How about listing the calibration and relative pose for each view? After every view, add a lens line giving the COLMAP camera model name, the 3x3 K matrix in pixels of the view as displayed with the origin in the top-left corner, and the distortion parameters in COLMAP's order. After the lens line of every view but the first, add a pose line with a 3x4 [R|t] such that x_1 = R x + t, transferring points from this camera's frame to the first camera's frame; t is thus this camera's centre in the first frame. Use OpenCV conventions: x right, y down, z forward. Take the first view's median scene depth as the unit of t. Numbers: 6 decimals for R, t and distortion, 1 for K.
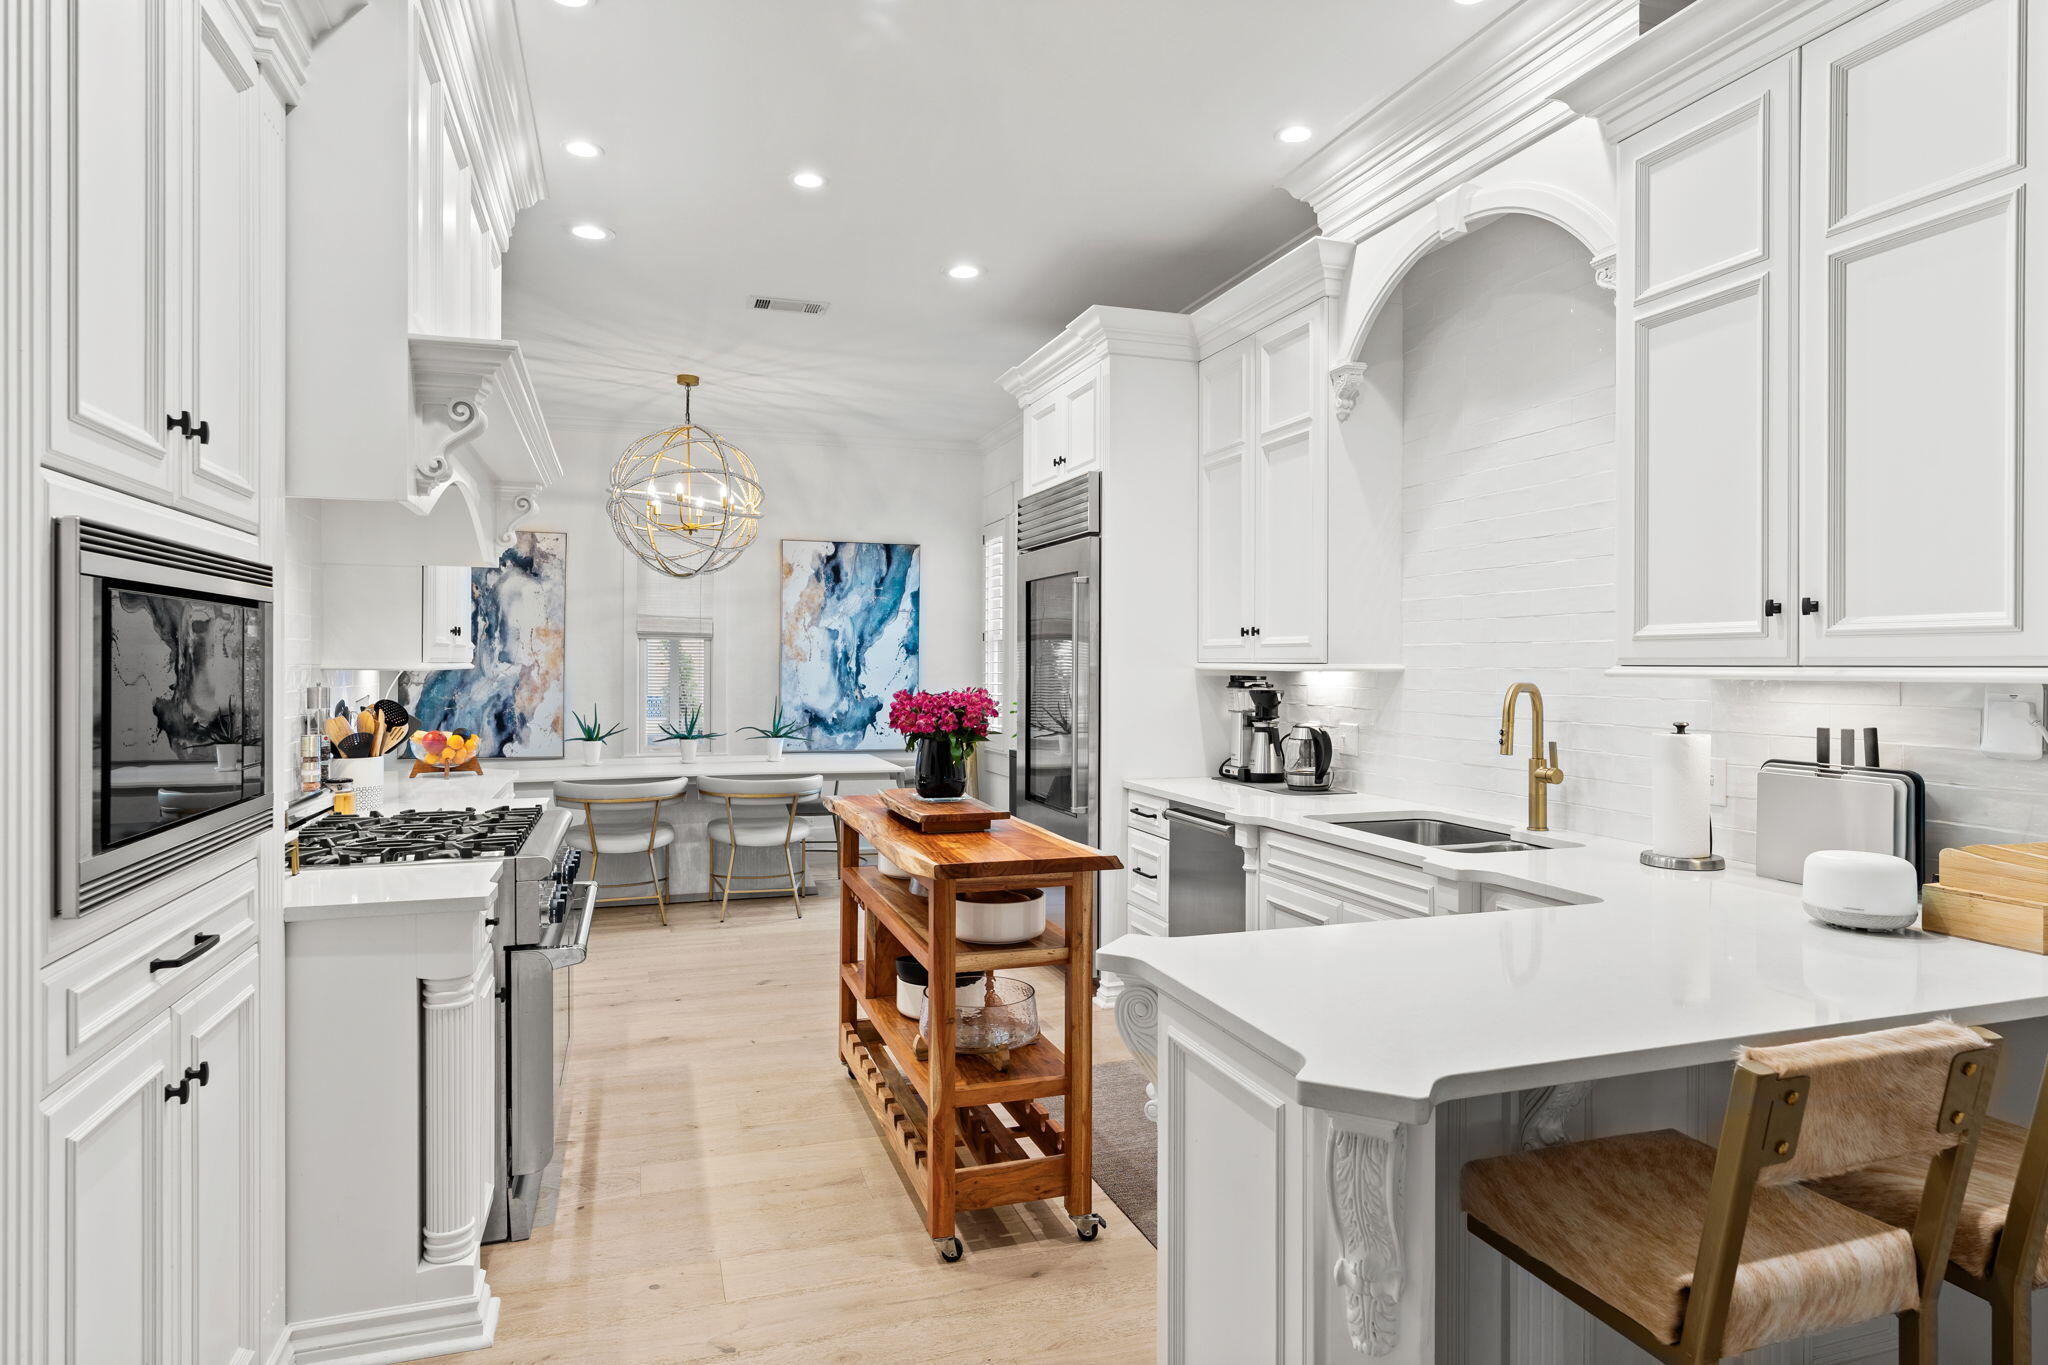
lens RADIAL K [[1174.0, 0, 1016.6], [0, 1174.0, 655.1], [0, 0, 1]] dist [0.003066, 0.000142]
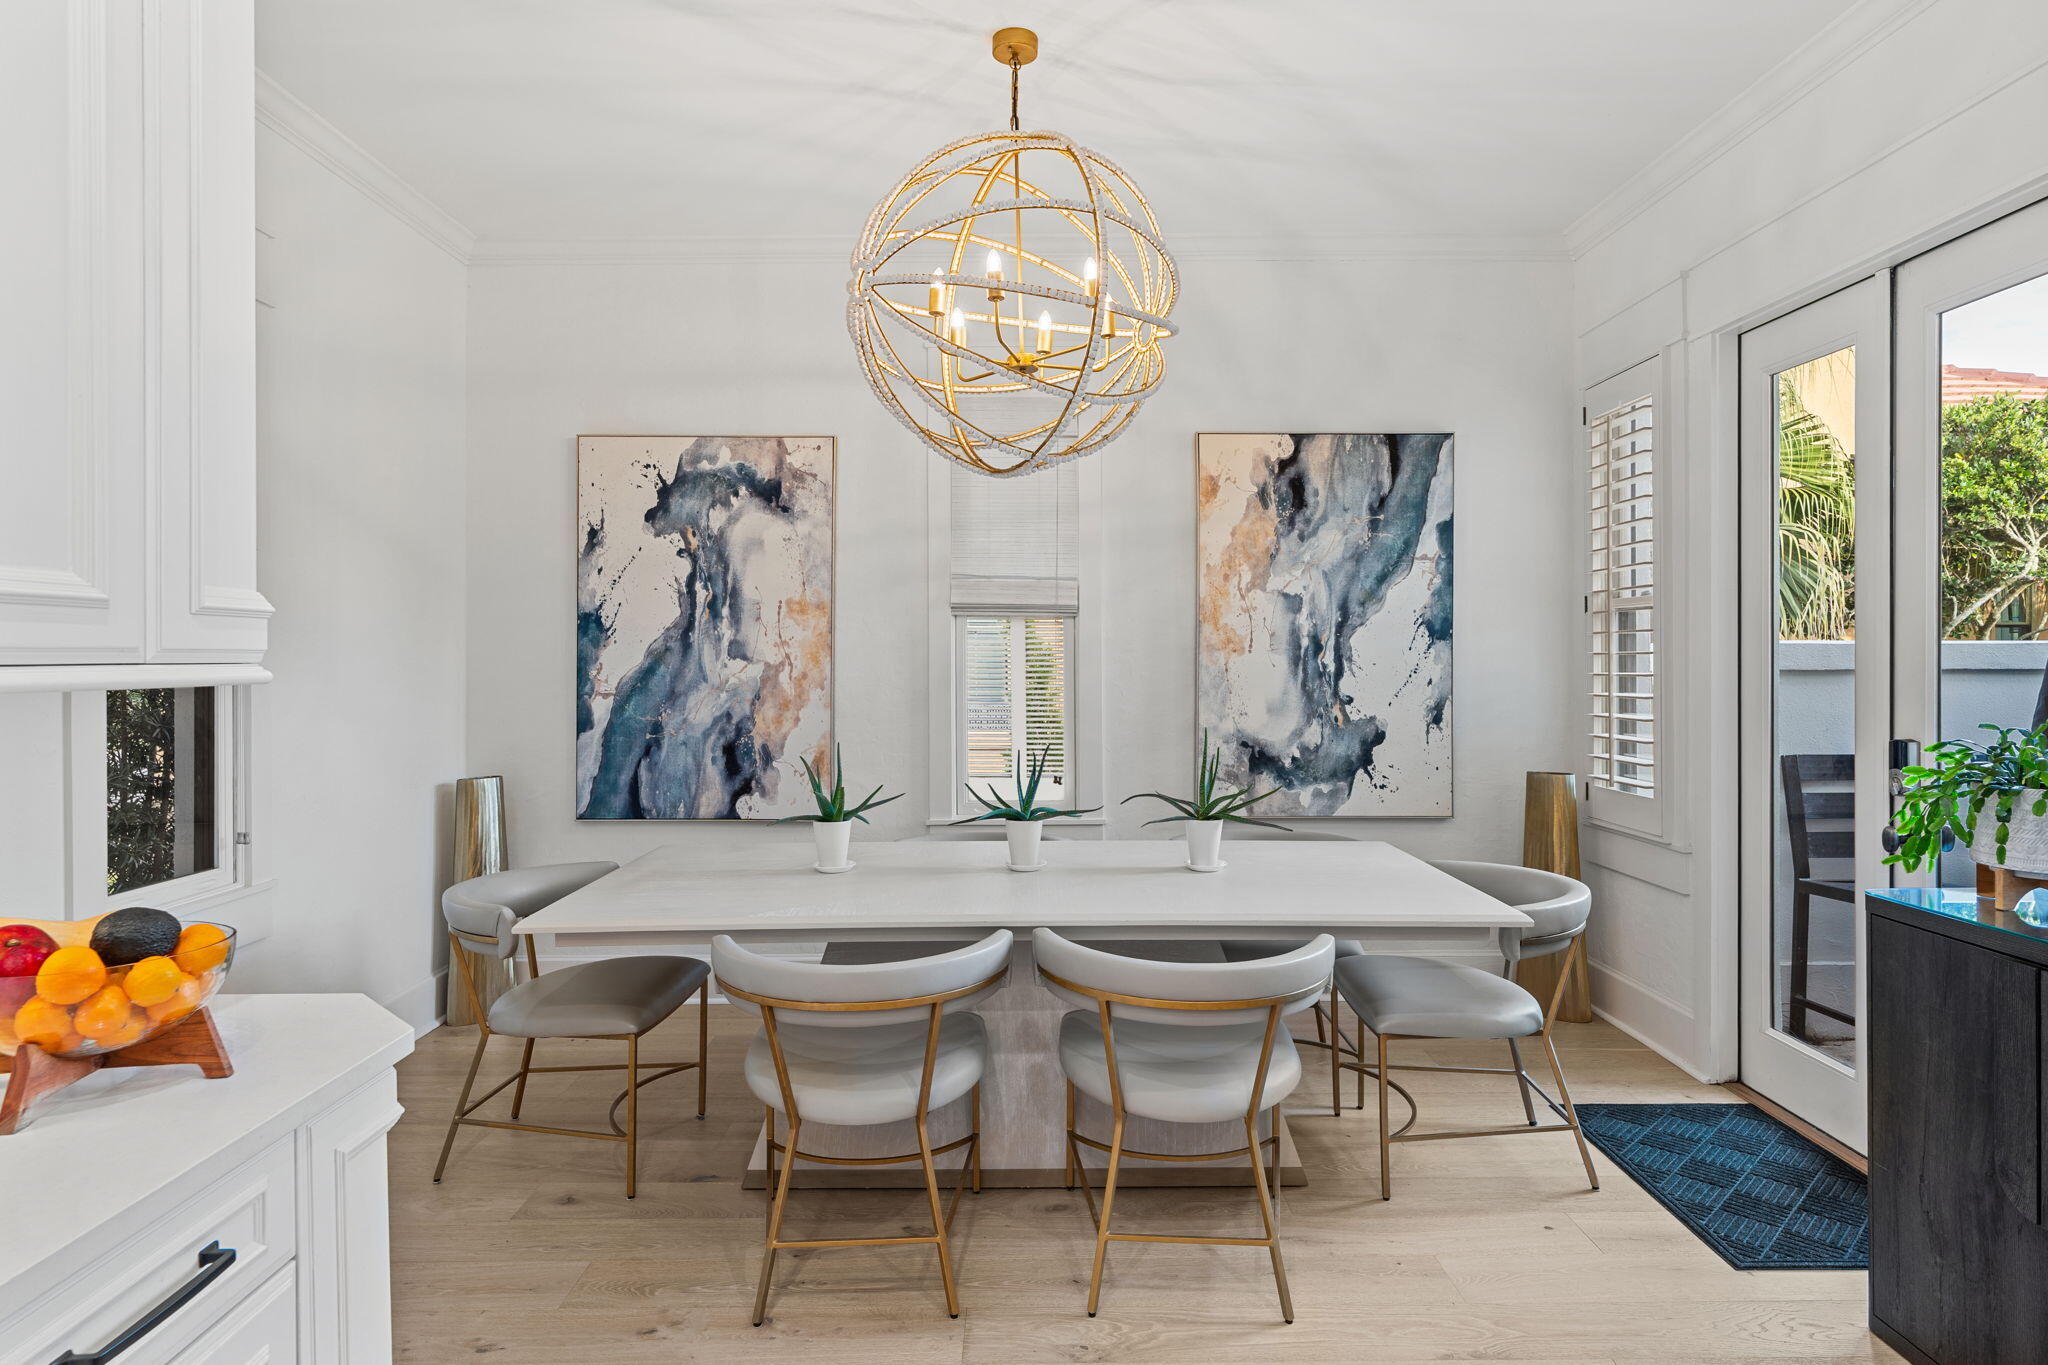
lens RADIAL K [[1174.0, 0, 1025.7], [0, 1174.0, 670.2], [0, 0, 1]] dist [0.003066, 0.000142]
pose [[0.952113, -0.002416, -0.305737, -0.108363], [0.008532, 0.999789, 0.018669, 0.002014], [0.305628, -0.020383, 0.951933, 0.446798]]
